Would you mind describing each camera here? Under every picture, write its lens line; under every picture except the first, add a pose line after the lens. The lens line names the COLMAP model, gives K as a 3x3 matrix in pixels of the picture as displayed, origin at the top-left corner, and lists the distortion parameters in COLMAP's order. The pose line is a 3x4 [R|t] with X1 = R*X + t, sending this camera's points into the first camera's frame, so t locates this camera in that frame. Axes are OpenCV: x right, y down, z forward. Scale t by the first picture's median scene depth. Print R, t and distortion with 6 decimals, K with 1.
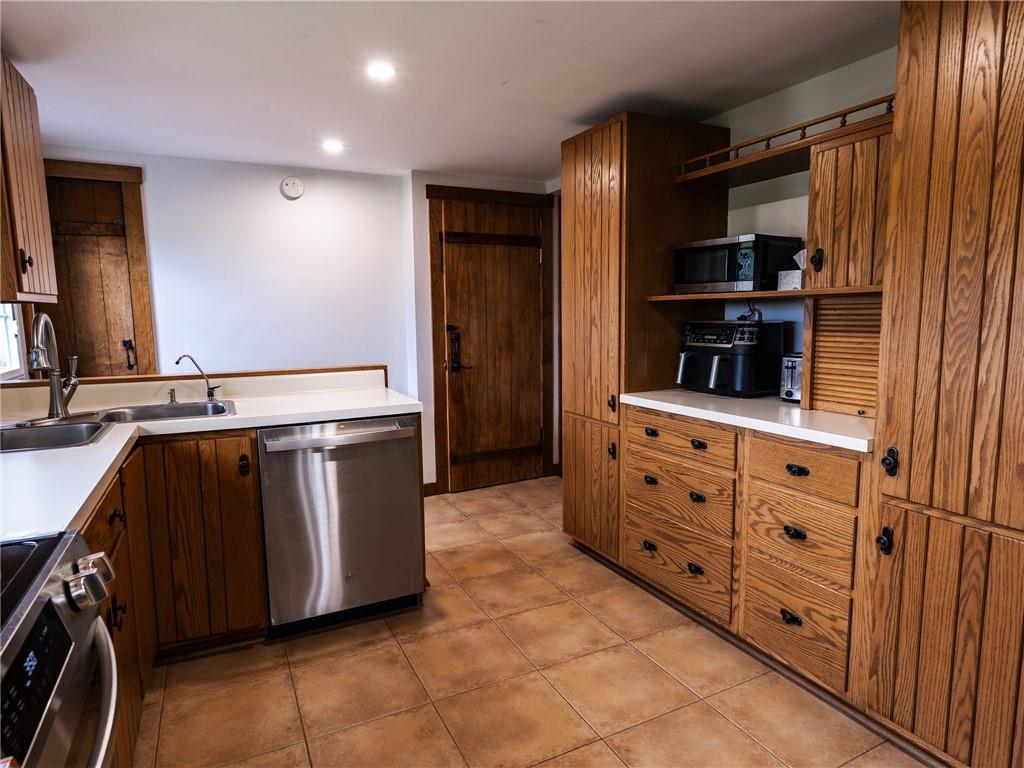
lens RADIAL K [[626.4, 0, 515.5], [0, 626.4, 386.1], [0, 0, 1]] dist [-0.006736, -0.001692]
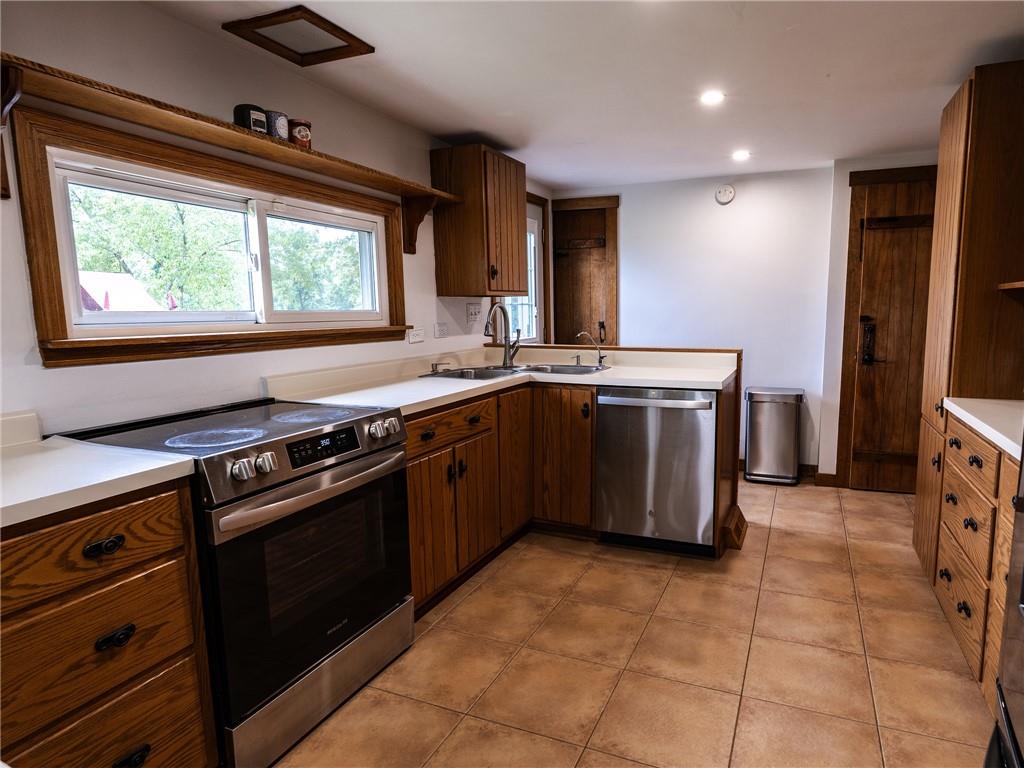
lens RADIAL K [[602.6, 0, 519.8], [0, 602.6, 383.9], [0, 0, 1]] dist [-0.008554, -0.000007]
pose [[0.628710, 0.105995, -0.770382, 0.325119], [-0.090805, 0.993897, 0.062642, -0.003234], [0.772320, 0.030571, 0.634497, 0.010171]]
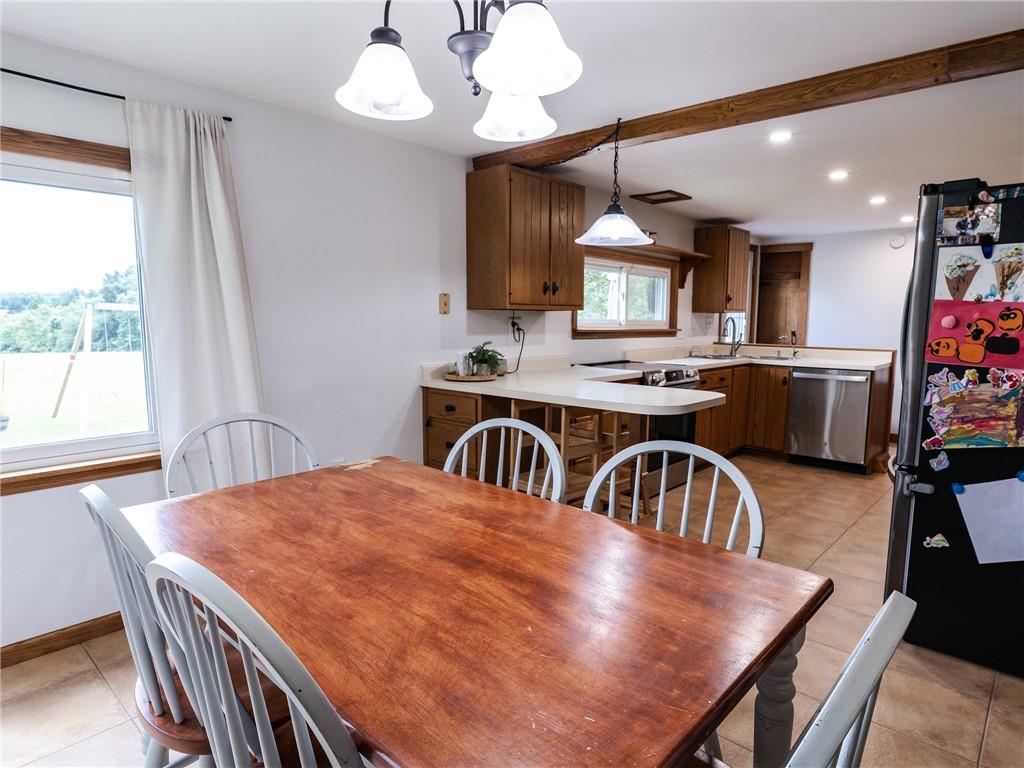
lens RADIAL K [[564.1, 0, 511.4], [0, 564.1, 389.6], [0, 0, 1]] dist [-0.000376, -0.000469]
pose [[0.361063, 0.135246, -0.922682, 0.756499], [-0.122576, 0.987726, 0.096814, 0.048763], [0.924450, 0.078142, 0.373210, -0.497456]]
